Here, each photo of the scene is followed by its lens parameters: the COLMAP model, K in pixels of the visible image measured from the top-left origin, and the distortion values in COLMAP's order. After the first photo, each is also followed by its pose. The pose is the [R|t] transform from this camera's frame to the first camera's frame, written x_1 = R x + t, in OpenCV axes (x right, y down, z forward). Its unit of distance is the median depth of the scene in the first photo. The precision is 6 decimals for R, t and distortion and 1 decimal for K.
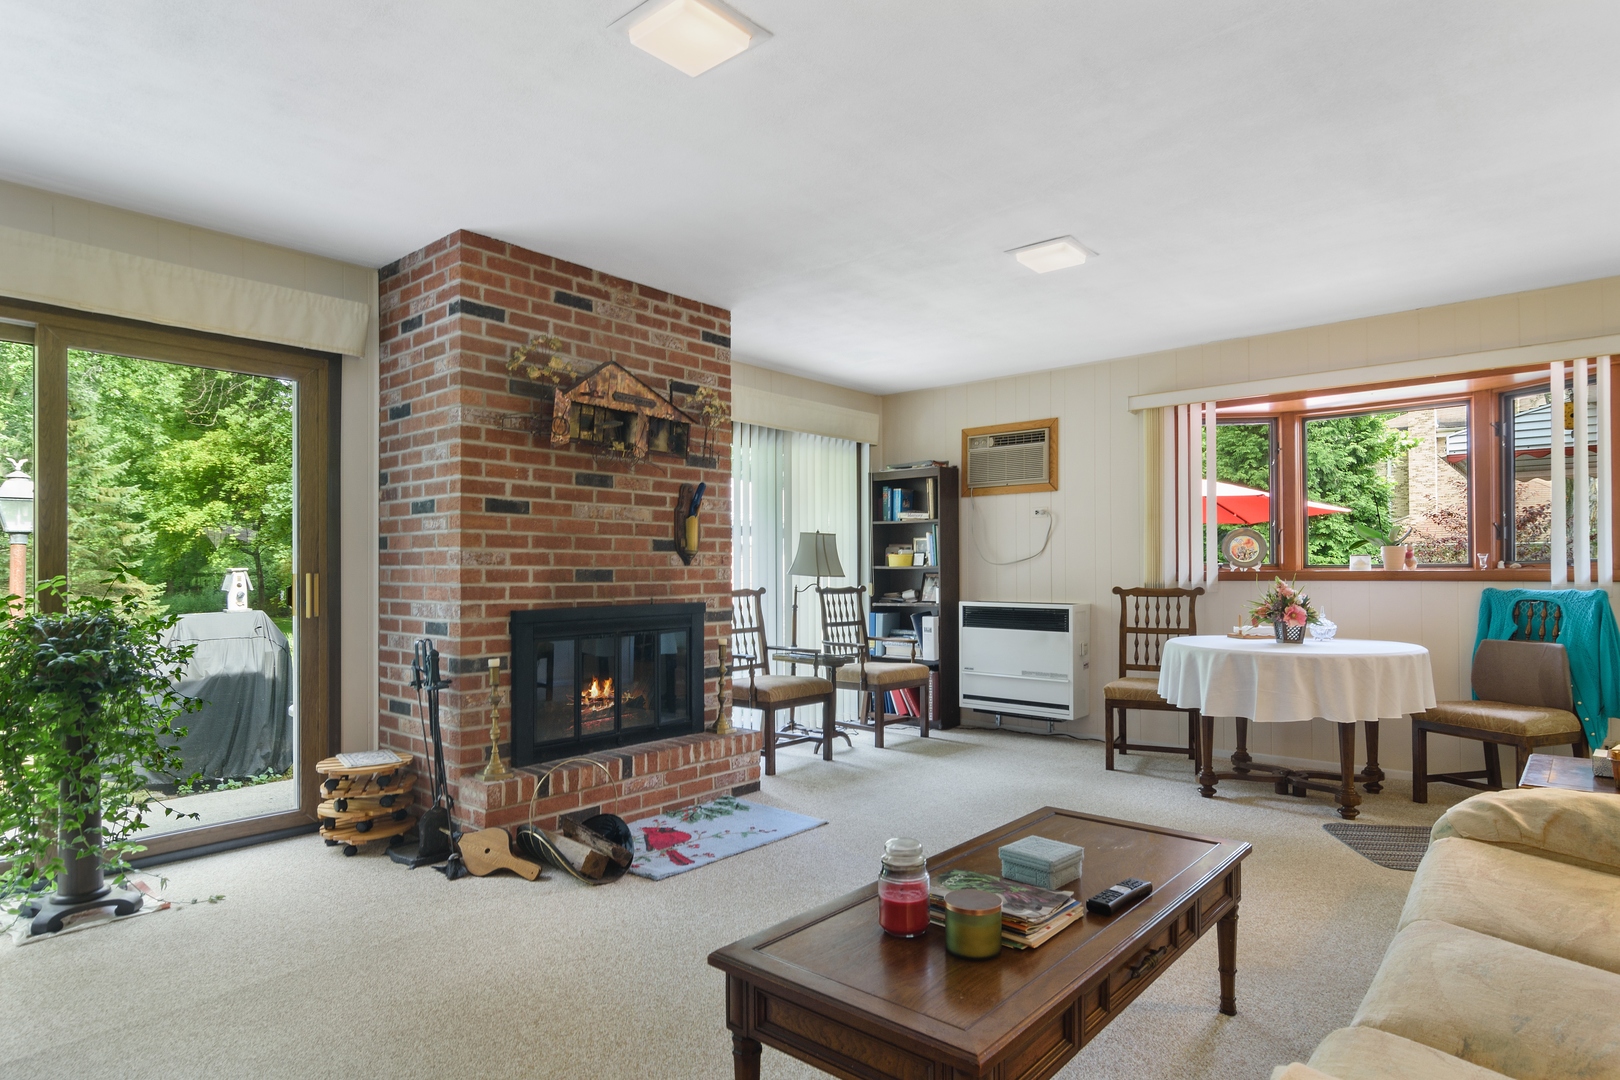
lens RADIAL K [[895.2, 0, 815.1], [0, 895.2, 554.5], [0, 0, 1]] dist [0.002833, 0.000616]
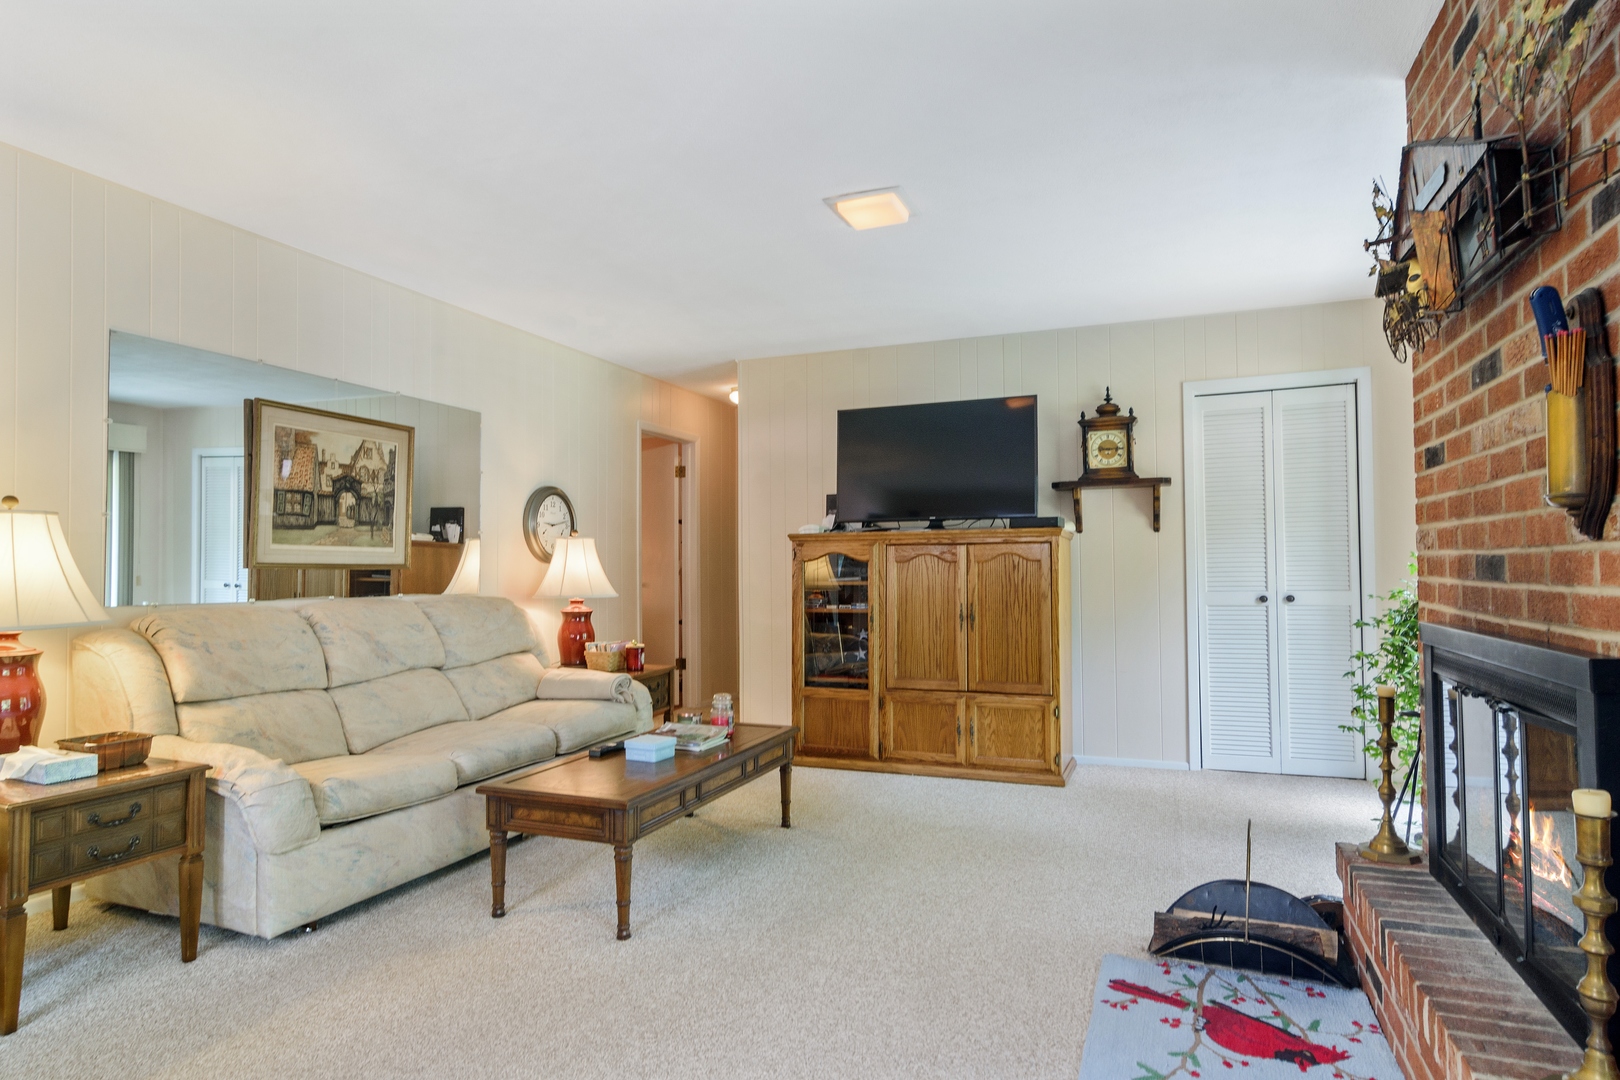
lens RADIAL K [[872.4, 0, 809.9], [0, 872.4, 541.2], [0, 0, 1]] dist [0.001517, 0.000300]
pose [[-0.939432, -0.007630, -0.342650, 0.295257], [0.003543, 0.999482, -0.031972, 0.027247], [0.342717, -0.031249, -0.938919, 1.499360]]
